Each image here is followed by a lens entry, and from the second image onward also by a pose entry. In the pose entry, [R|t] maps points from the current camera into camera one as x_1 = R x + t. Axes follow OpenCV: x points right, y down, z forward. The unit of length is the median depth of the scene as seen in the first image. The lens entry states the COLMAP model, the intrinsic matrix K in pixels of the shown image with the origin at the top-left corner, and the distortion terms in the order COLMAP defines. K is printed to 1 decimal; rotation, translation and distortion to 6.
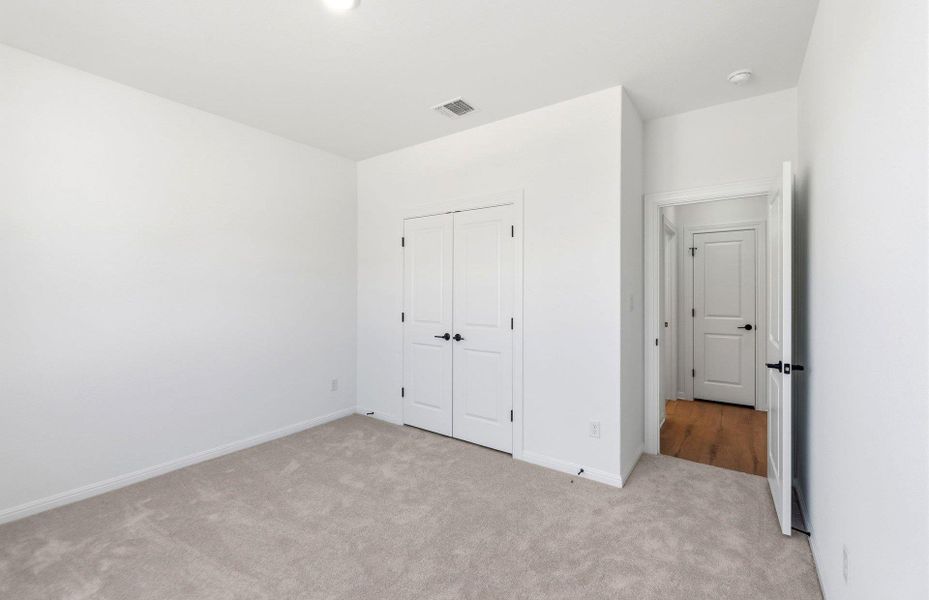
lens RADIAL K [[387.3, 0, 466.0], [0, 387.3, 295.0], [0, 0, 1]] dist [-0.005074, -0.000342]
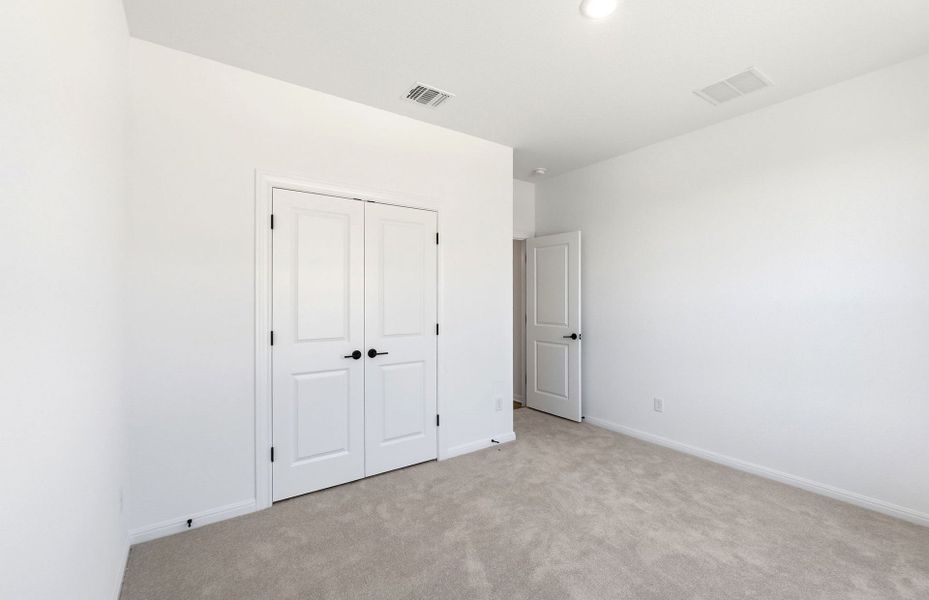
lens RADIAL K [[387.3, 0, 467.4], [0, 387.3, 297.7], [0, 0, 1]] dist [-0.005074, -0.000342]
pose [[0.333062, -0.001411, 0.942904, -1.150348], [0.007707, 0.999970, -0.001226, -0.010718], [-0.942873, 0.007676, 0.333063, 0.830111]]
